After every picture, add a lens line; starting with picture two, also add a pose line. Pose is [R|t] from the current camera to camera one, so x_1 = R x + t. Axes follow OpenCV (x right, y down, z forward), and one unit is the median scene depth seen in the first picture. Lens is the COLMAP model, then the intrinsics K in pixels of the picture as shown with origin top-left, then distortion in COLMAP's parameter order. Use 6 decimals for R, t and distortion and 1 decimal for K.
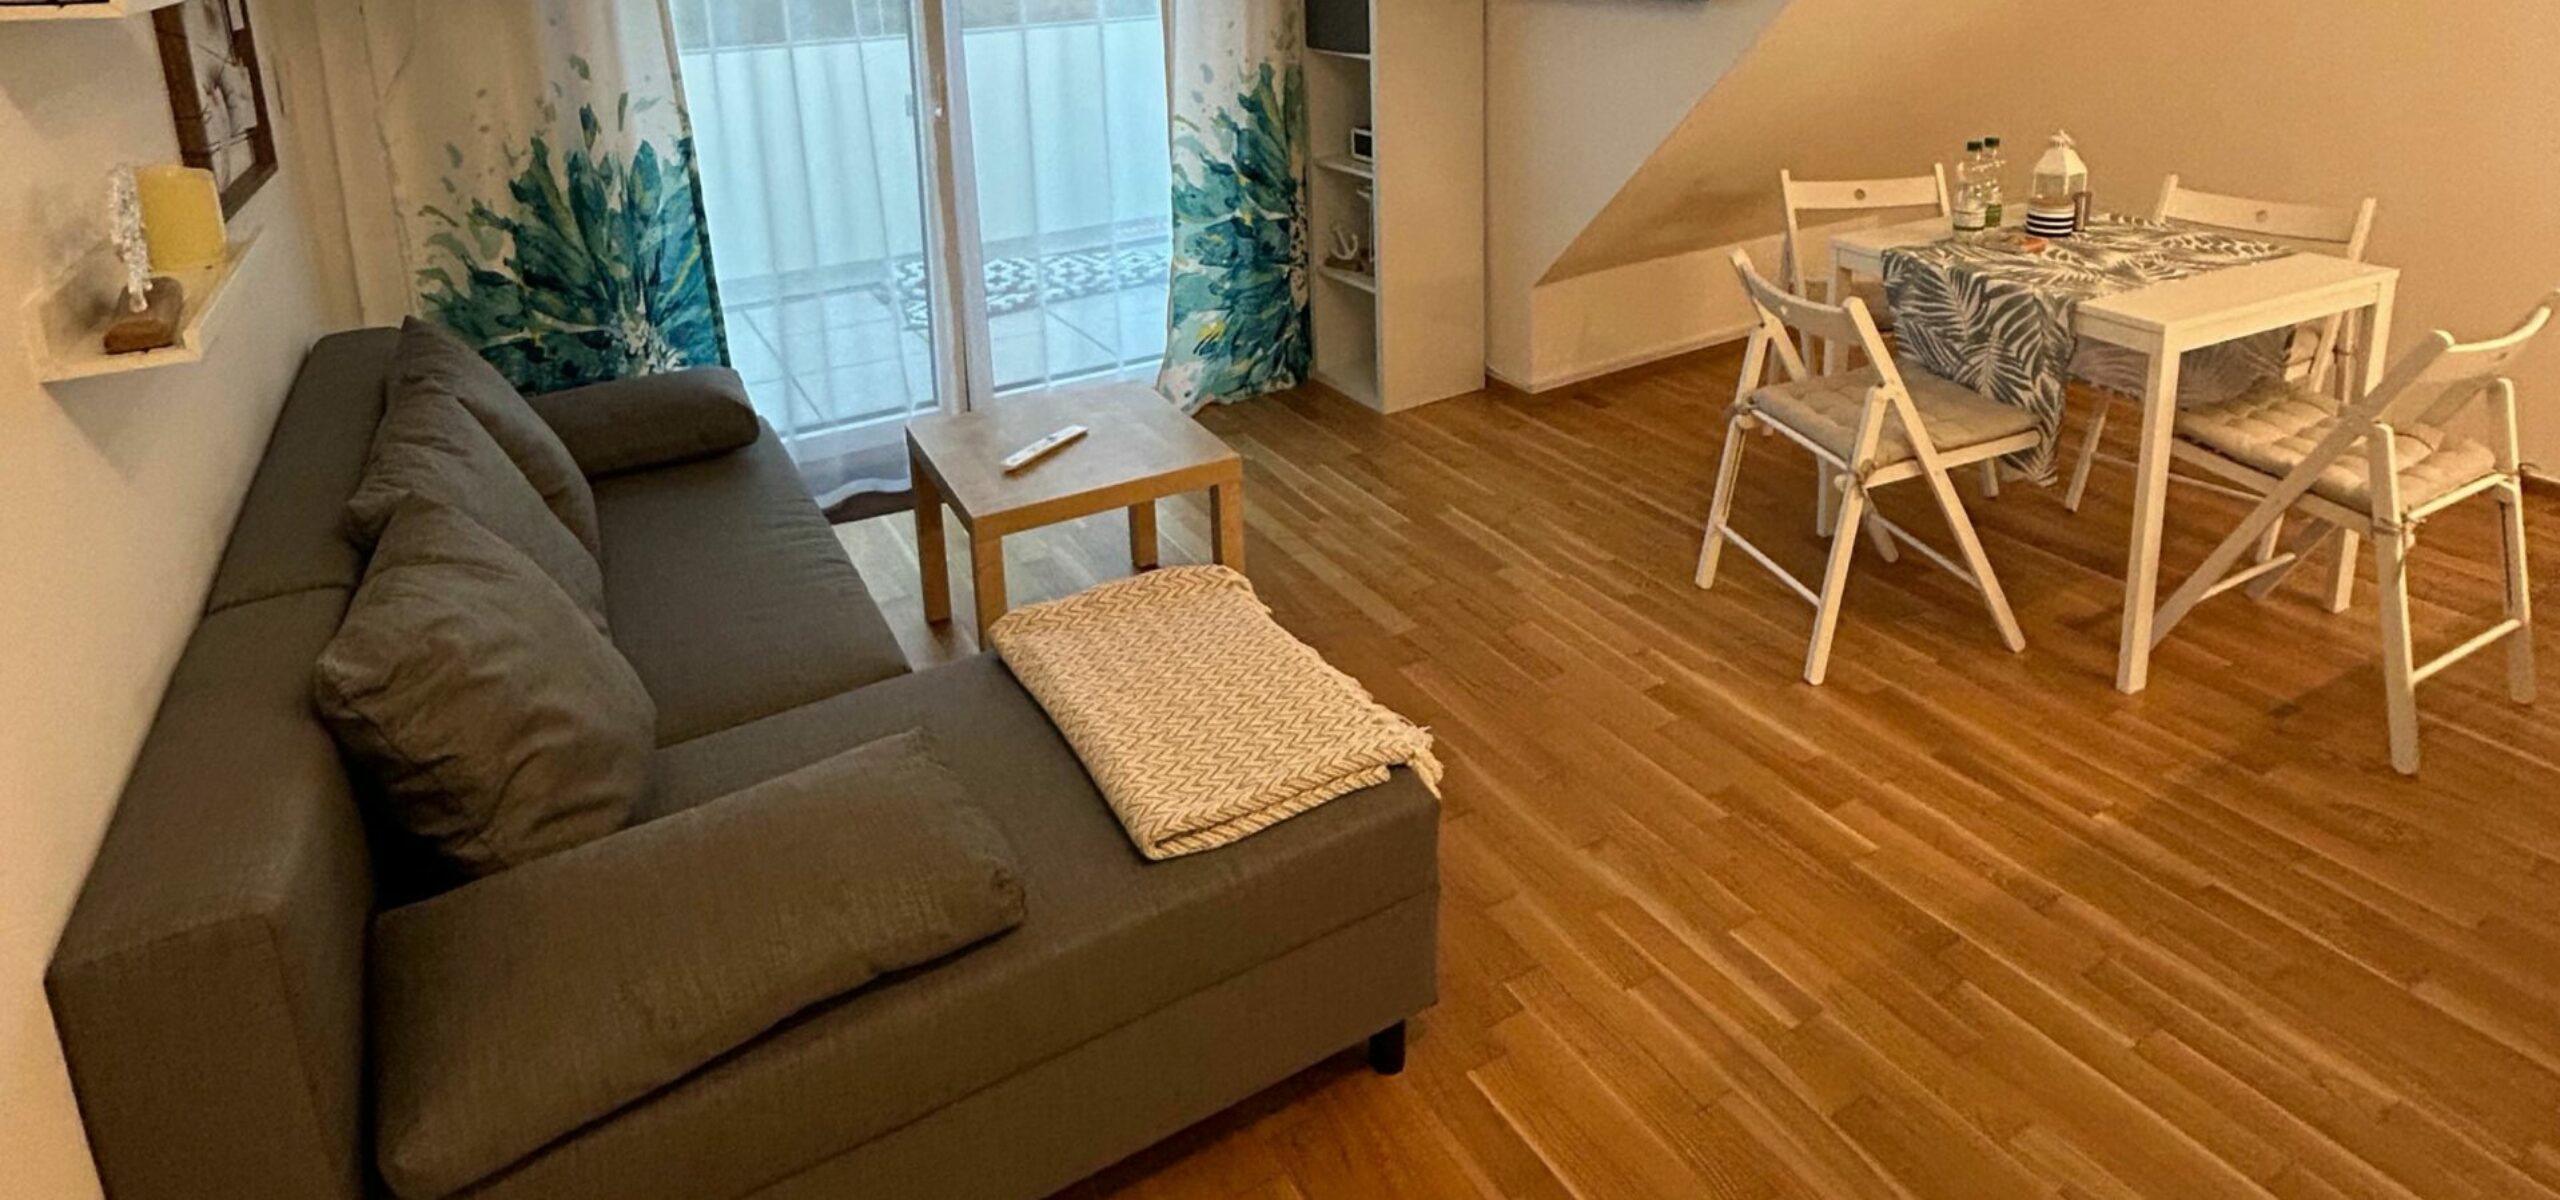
lens RADIAL K [[1406.4, 0, 1283.0], [0, 1406.4, 219.2], [0, 0, 1]] dist [0.012620, -0.001006]
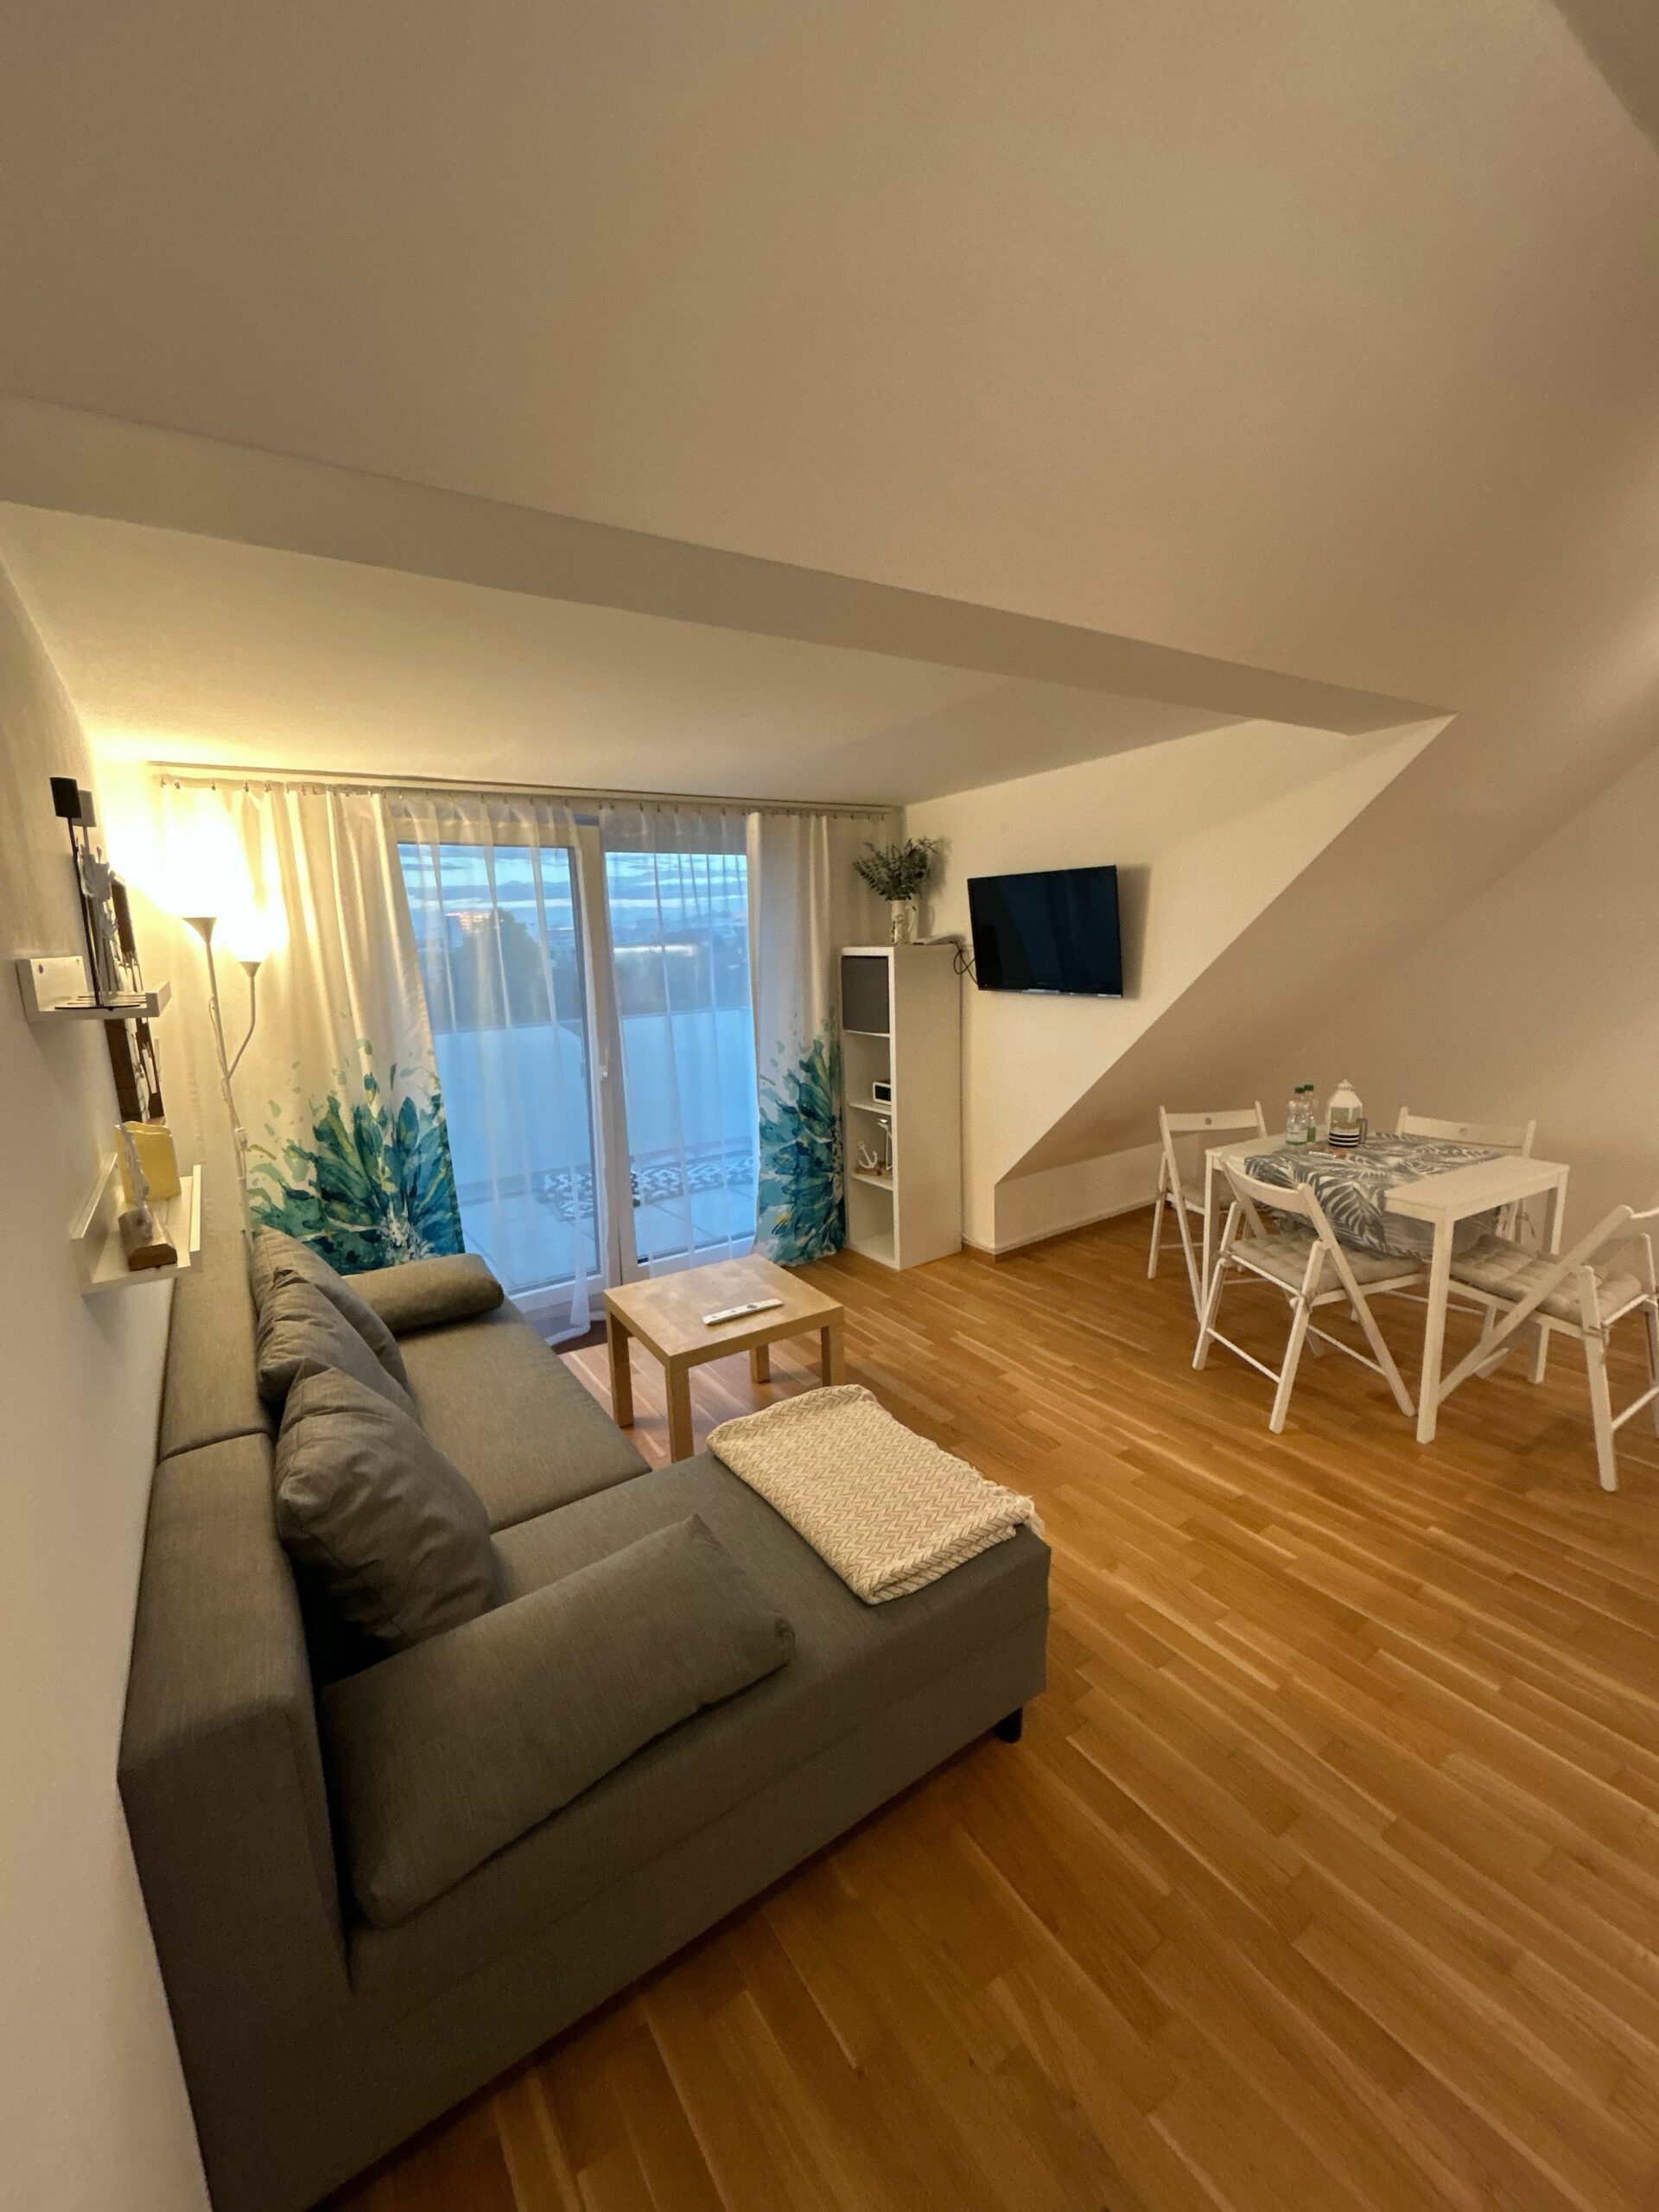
lens RADIAL K [[905.1, 0, 829.5], [0, 905.1, 1106.0], [0, 0, 1]] dist [0.012563, 0.000338]
pose [[0.996338, -0.013015, 0.084511, -0.116330], [0.015946, 0.999291, -0.034106, -0.008641], [-0.084007, 0.035328, 0.995839, 0.044335]]
